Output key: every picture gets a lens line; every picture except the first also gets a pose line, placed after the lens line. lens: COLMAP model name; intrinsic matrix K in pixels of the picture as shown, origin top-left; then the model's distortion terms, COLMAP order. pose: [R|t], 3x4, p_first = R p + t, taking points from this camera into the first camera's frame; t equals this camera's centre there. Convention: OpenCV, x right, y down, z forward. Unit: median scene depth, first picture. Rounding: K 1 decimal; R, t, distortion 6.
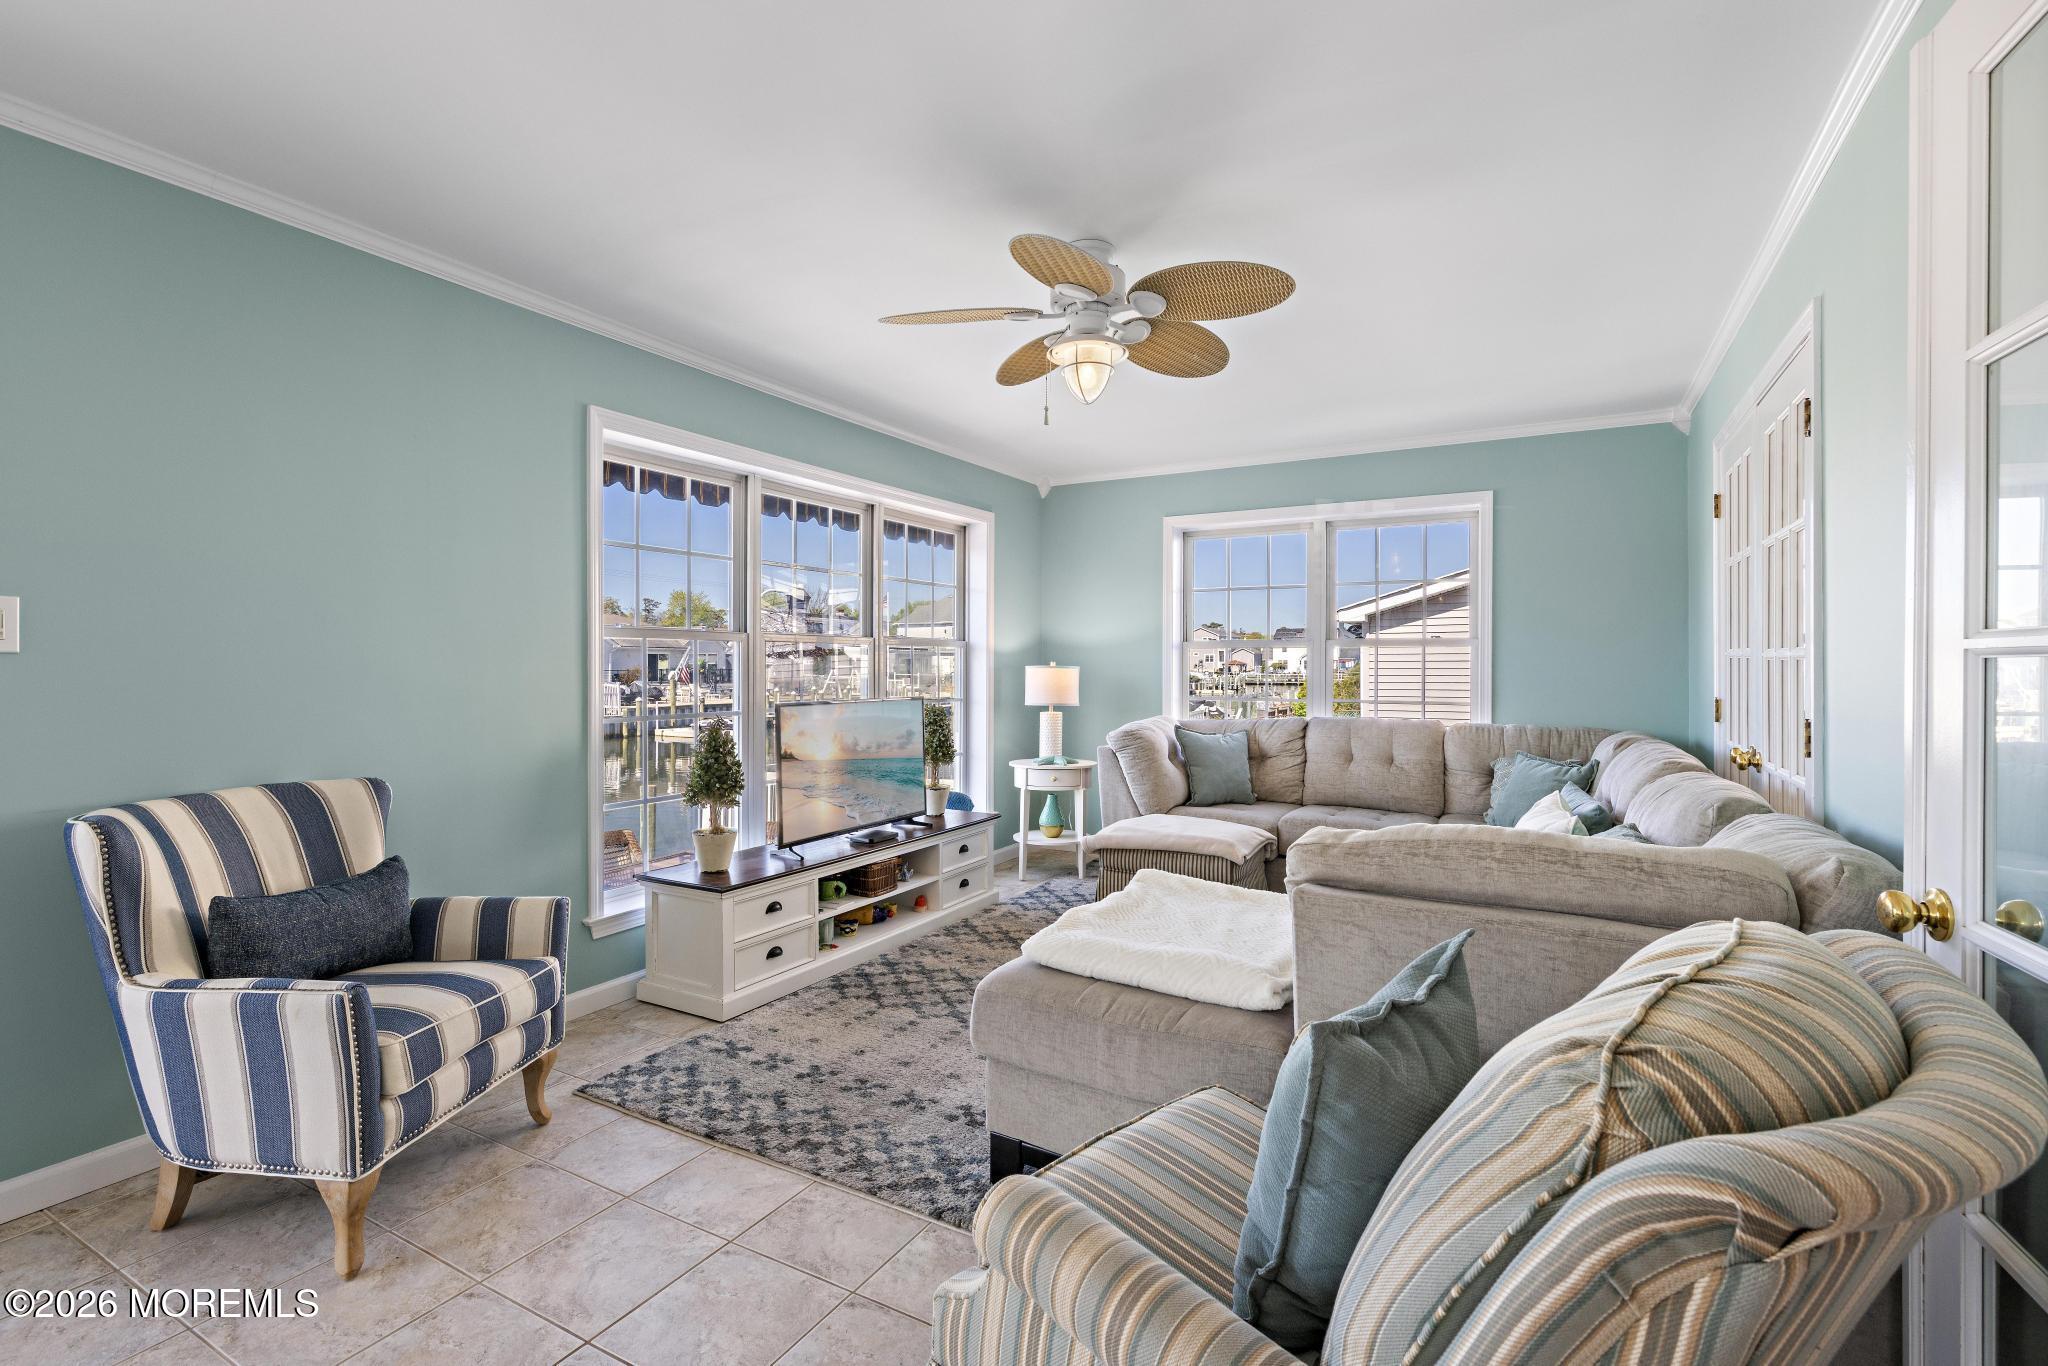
lens RADIAL K [[929.0, 0, 1036.2], [0, 929.0, 672.5], [0, 0, 1]] dist [0.009619, -0.005619]
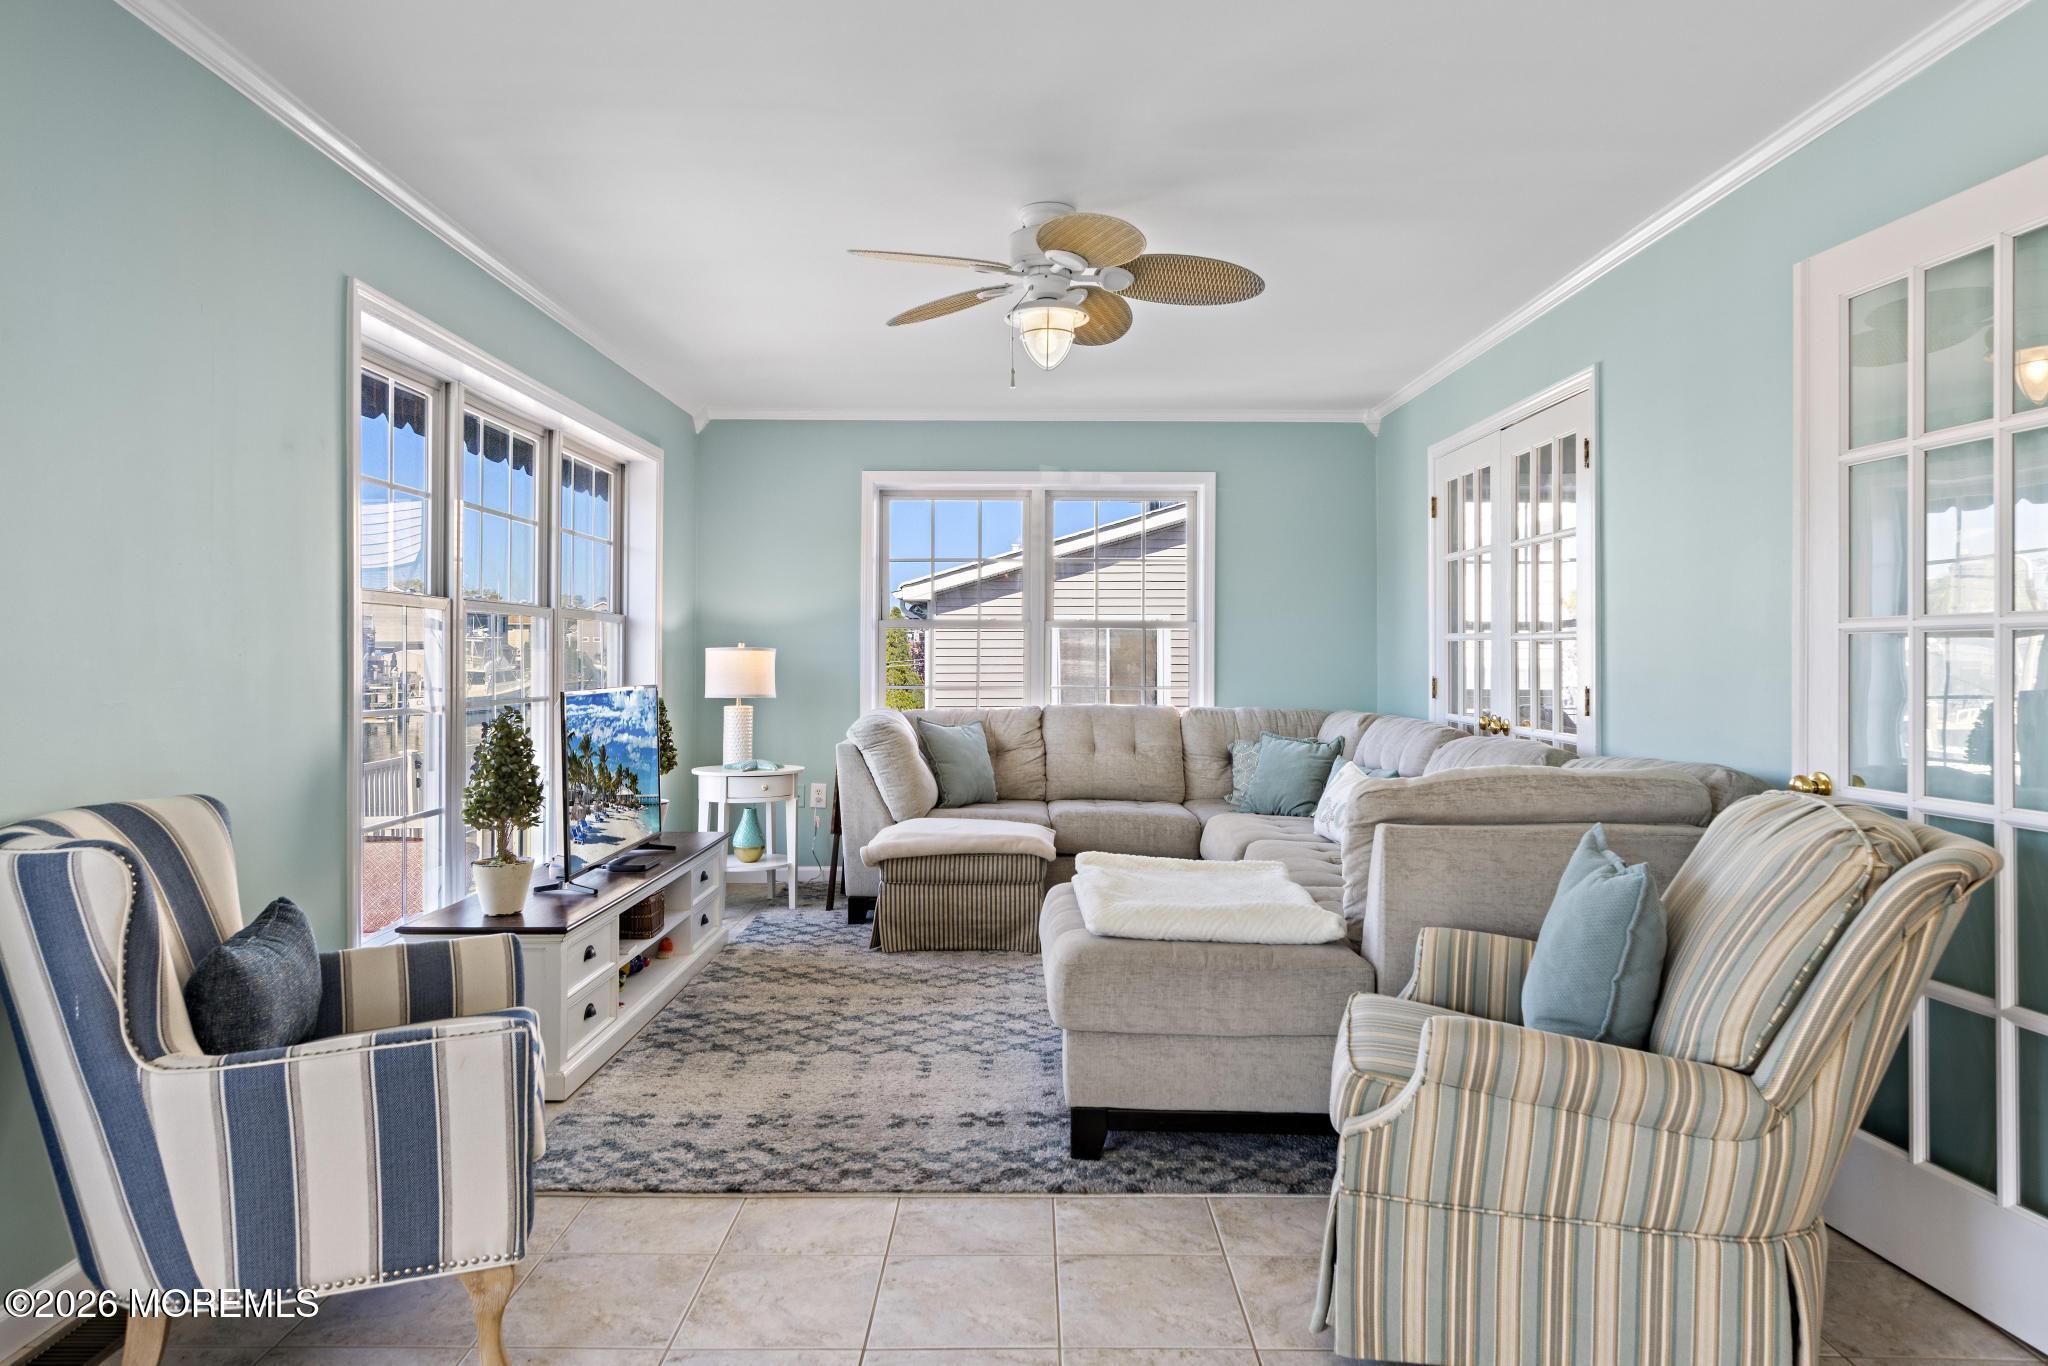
lens RADIAL K [[1257.1, 0, 1025.7], [0, 1257.1, 655.7], [0, 0, 1]] dist [0.003744, 0.001592]
pose [[0.873417, 0.001772, 0.486969, -0.465438], [0.001972, 0.999972, -0.007176, 0.012241], [-0.486968, 0.007228, 0.873390, -0.095650]]
